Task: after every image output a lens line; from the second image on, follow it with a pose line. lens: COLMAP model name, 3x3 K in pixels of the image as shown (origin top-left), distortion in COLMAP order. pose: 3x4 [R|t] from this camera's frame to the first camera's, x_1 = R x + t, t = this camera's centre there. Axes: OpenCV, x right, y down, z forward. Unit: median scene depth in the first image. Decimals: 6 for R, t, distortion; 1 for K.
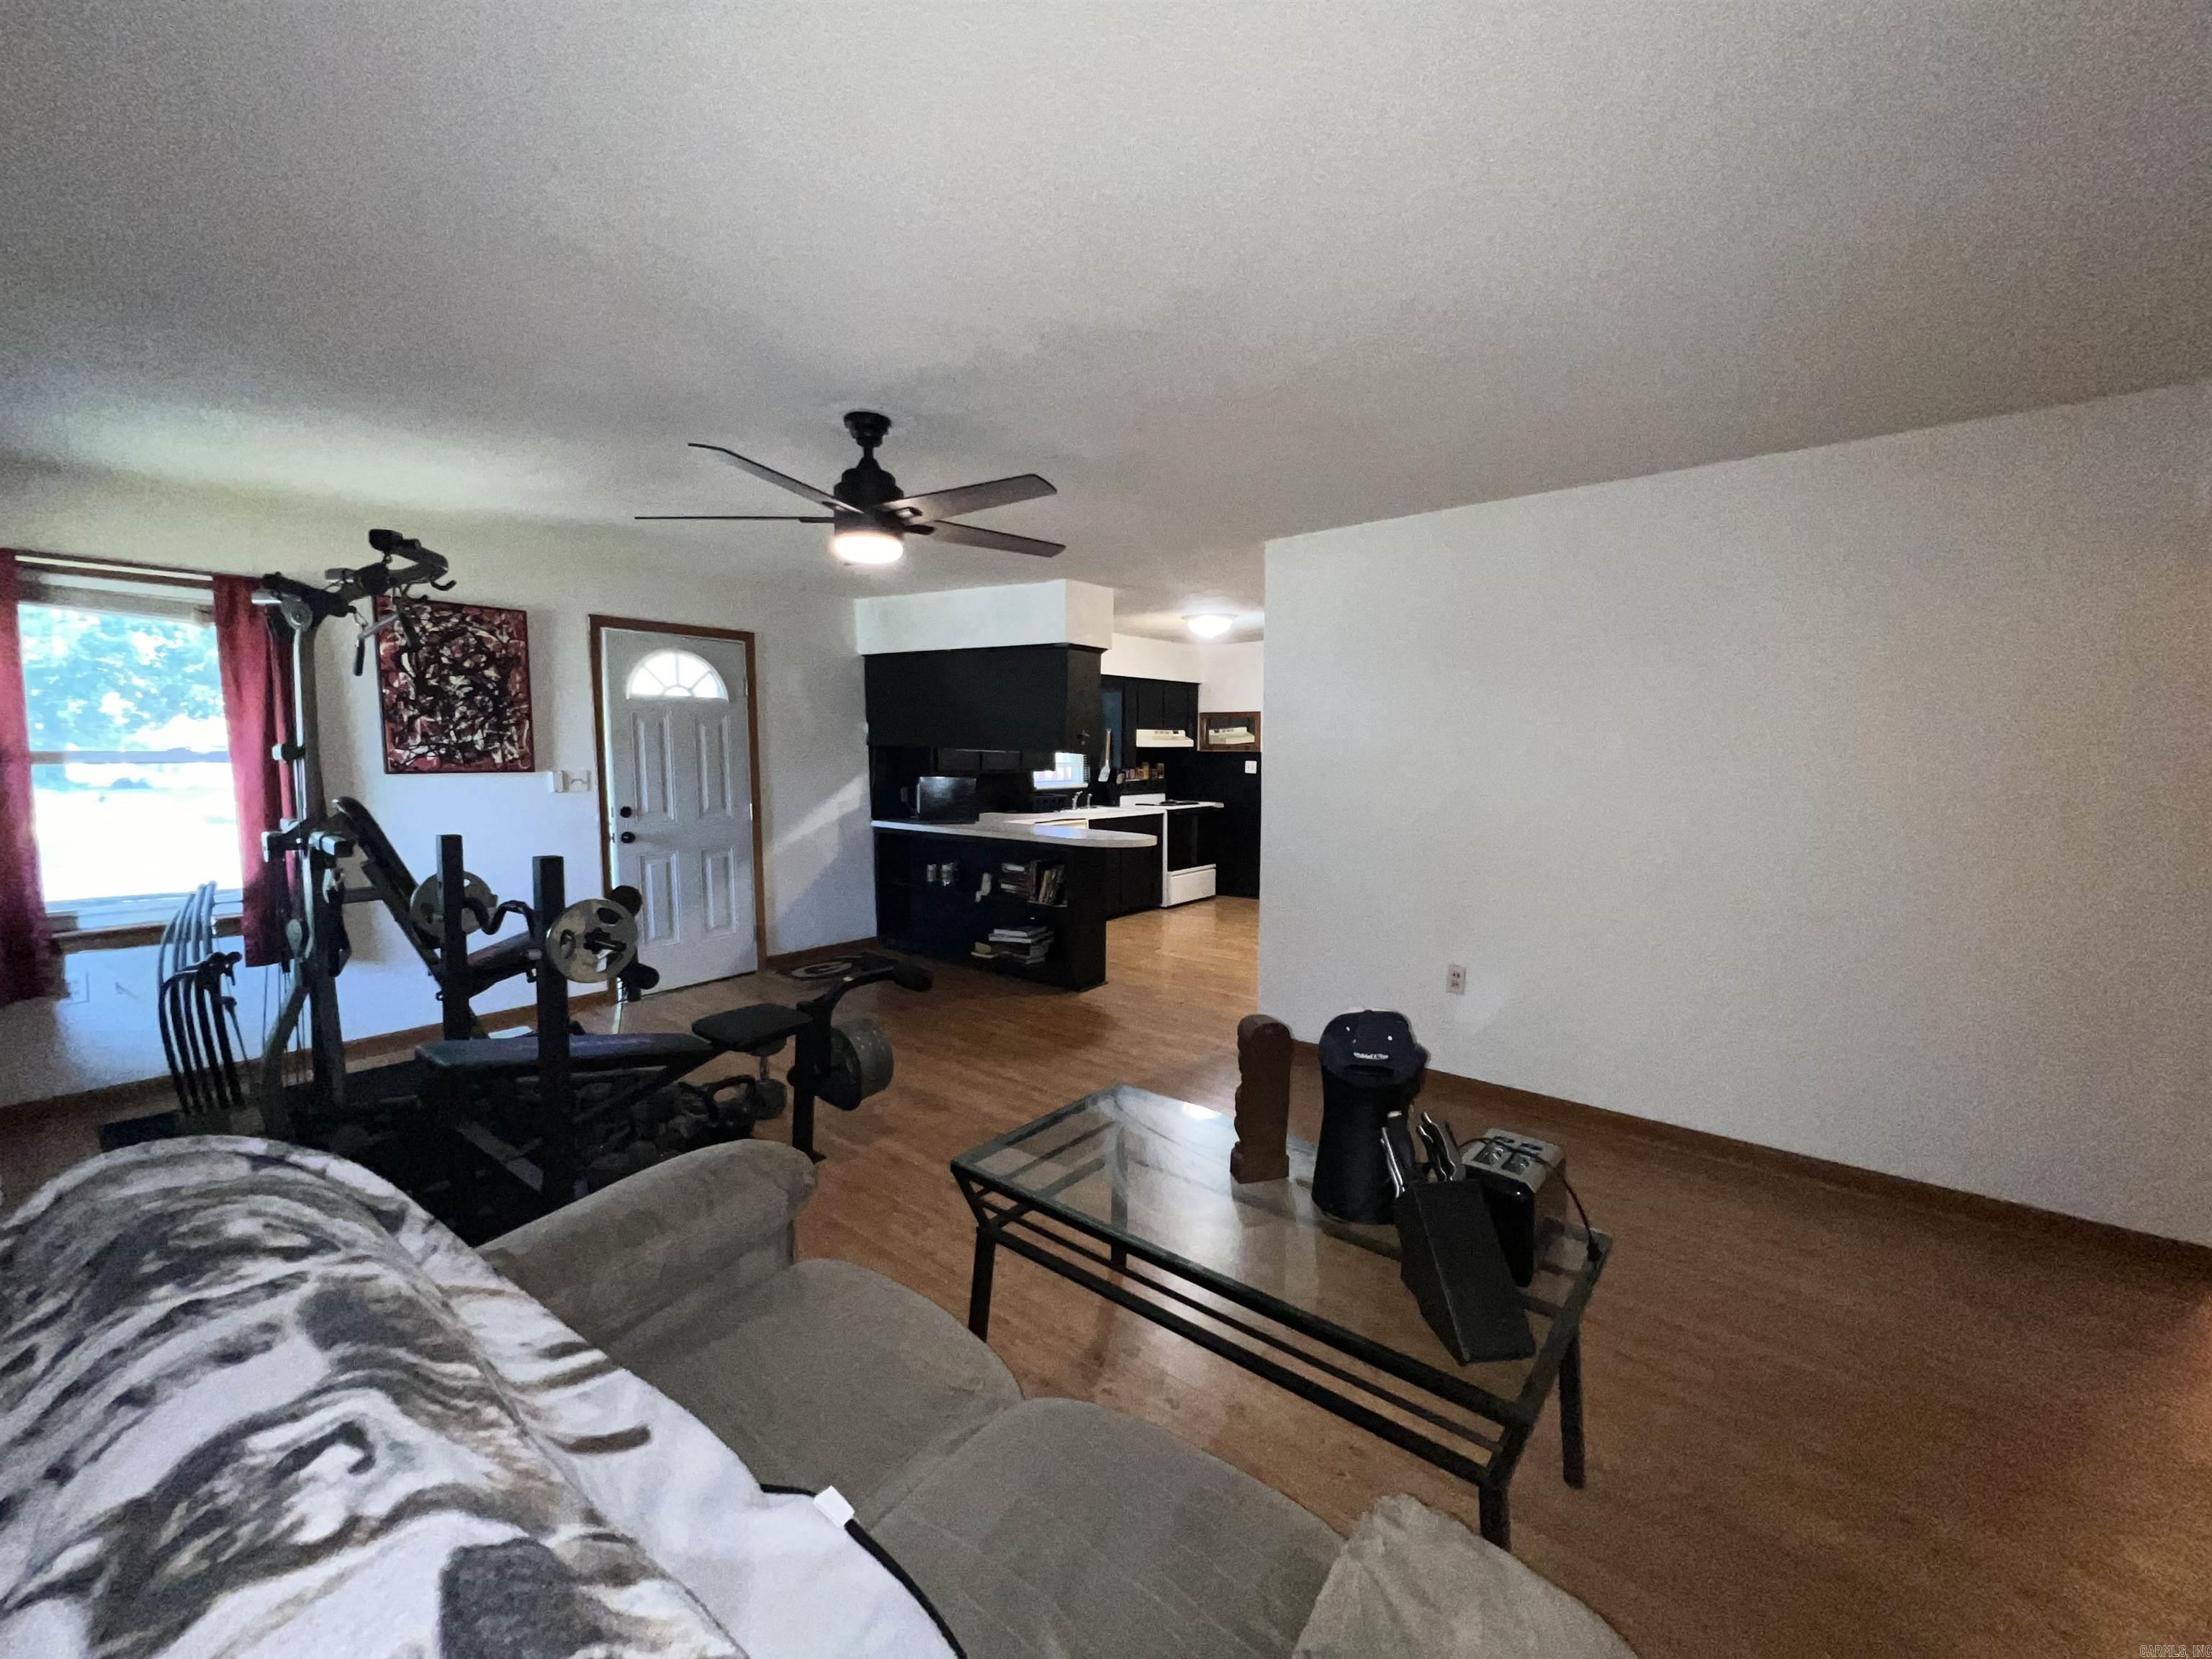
lens RADIAL K [[893.3, 0, 1108.8], [0, 893.3, 833.2], [0, 0, 1]] dist [-0.001912, -0.000120]
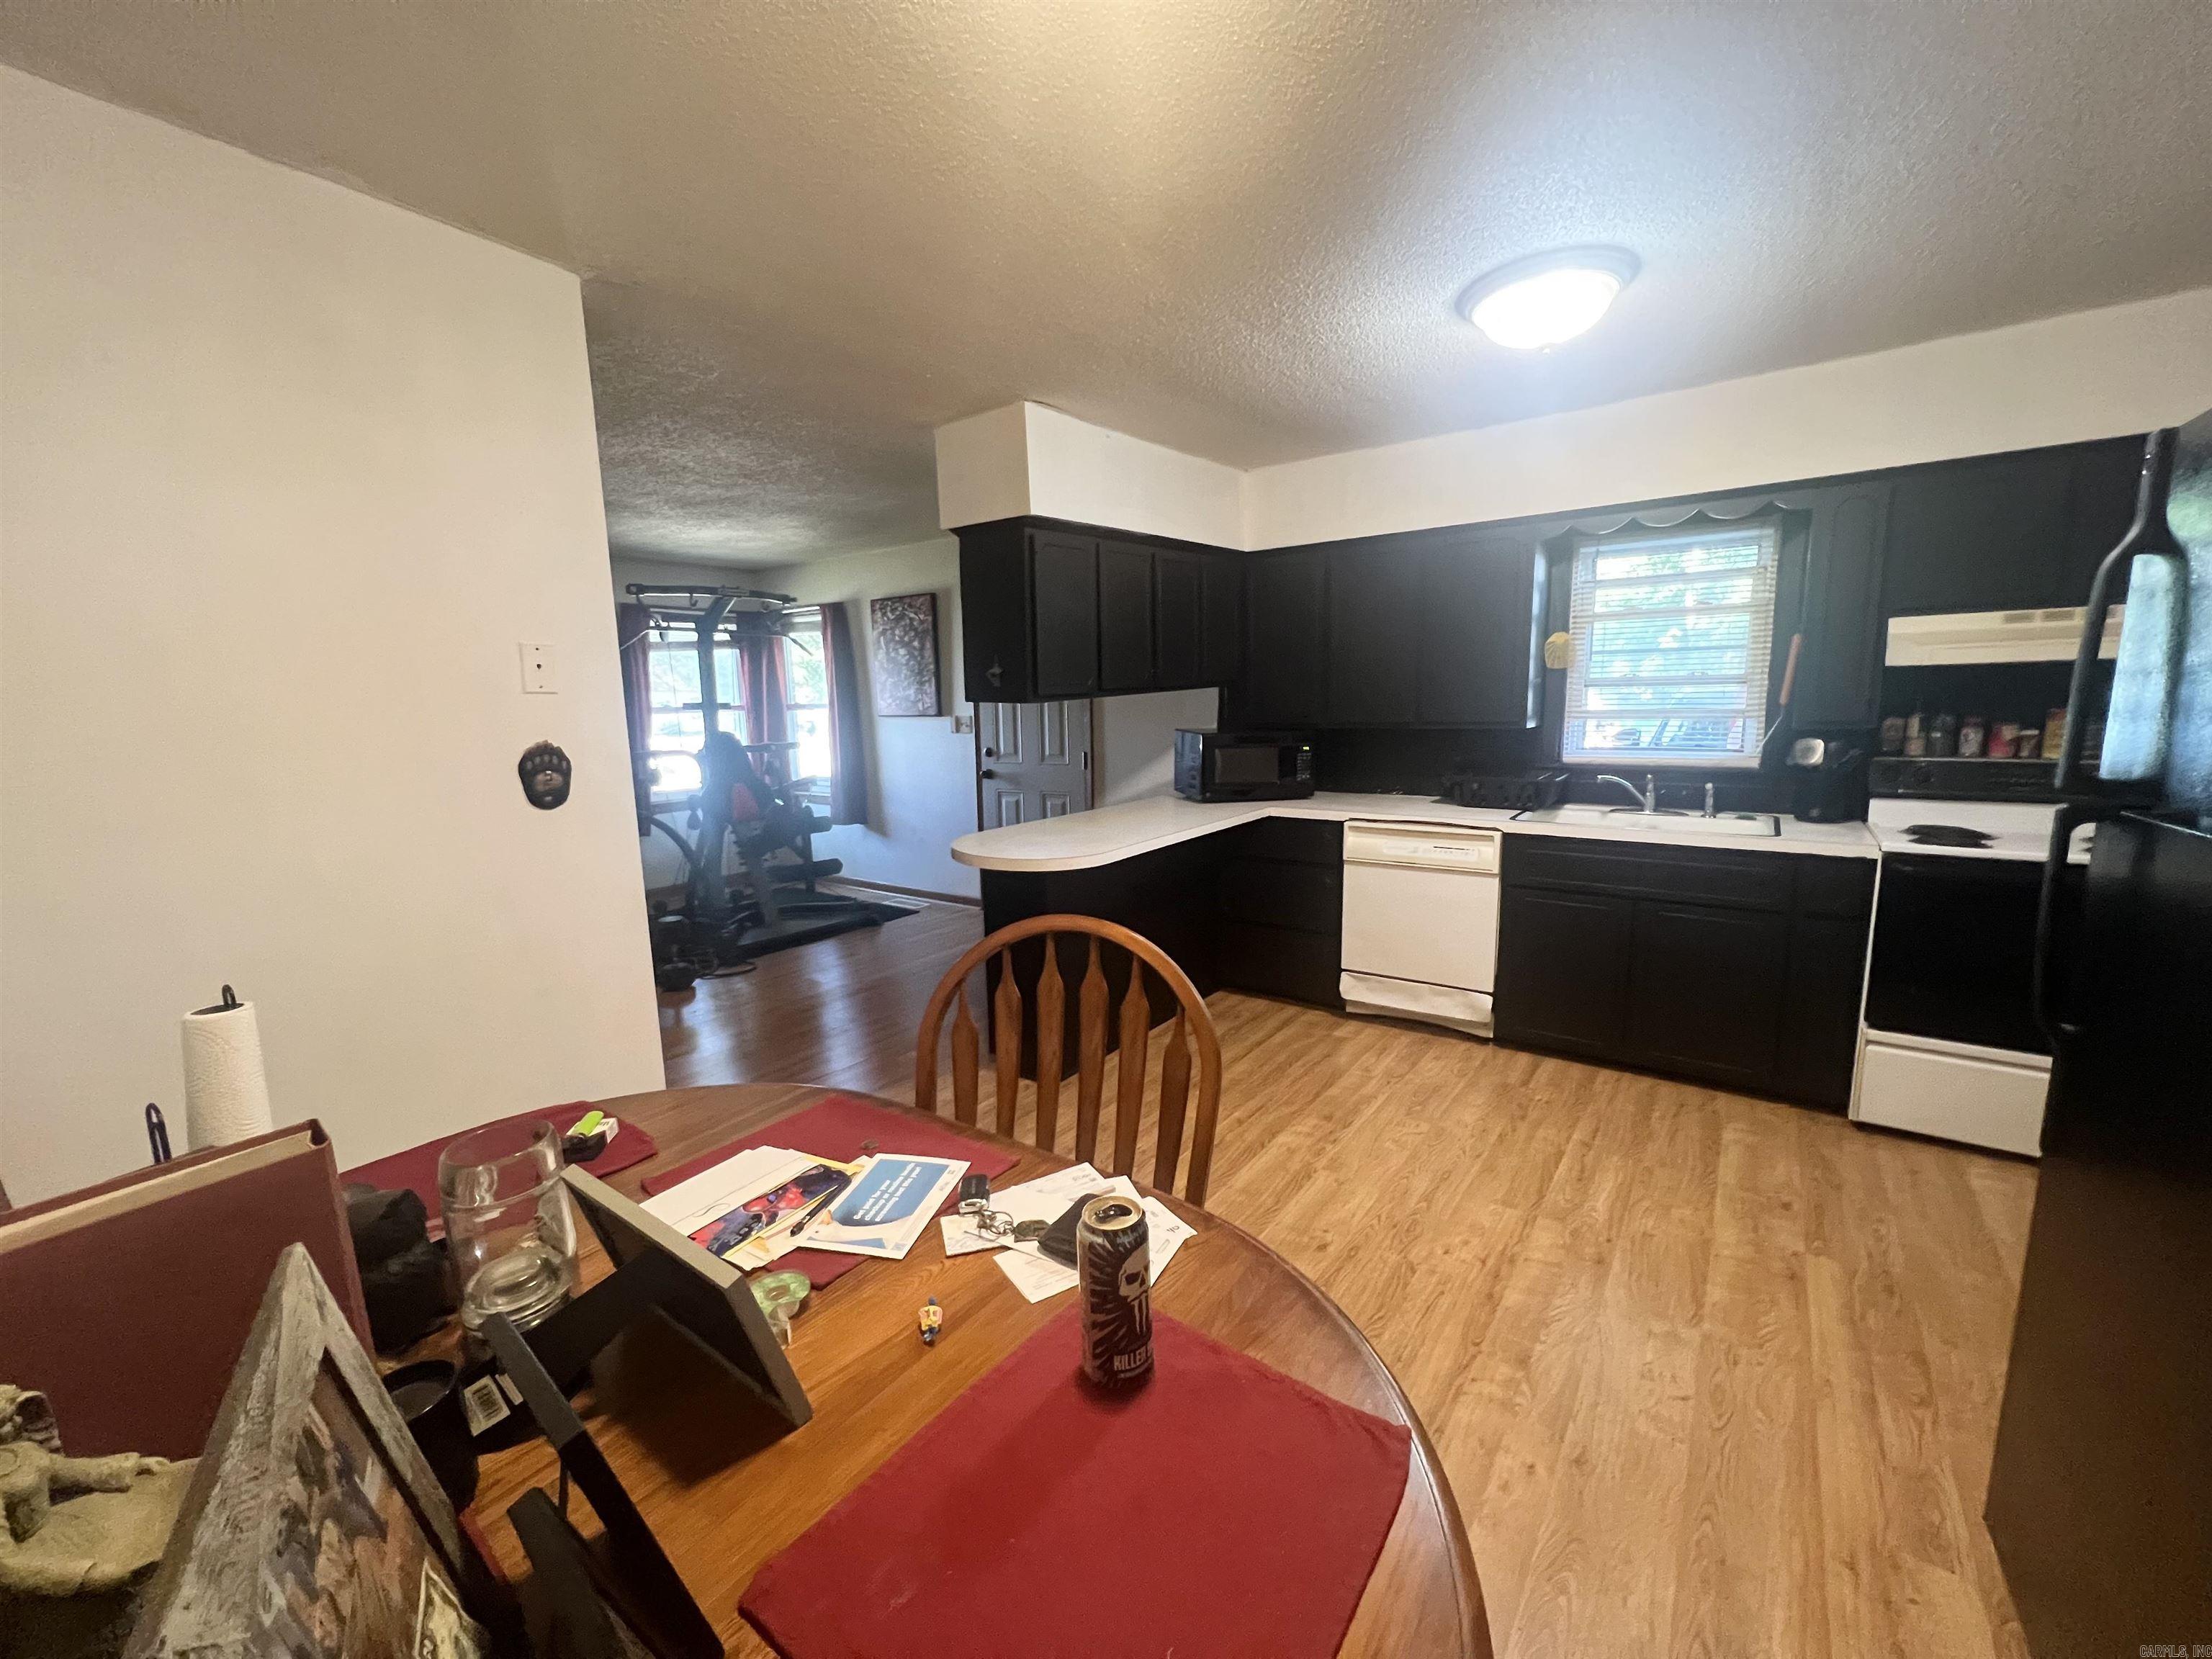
lens RADIAL K [[899.9, 0, 1106.0], [0, 899.9, 829.5], [0, 0, 1]] dist [0.012752, -0.000067]
pose [[0.039614, 0.145834, -0.988516, 0.562136], [-0.069171, 0.987319, 0.142885, -0.089653], [0.996818, 0.062717, 0.049199, 0.961559]]
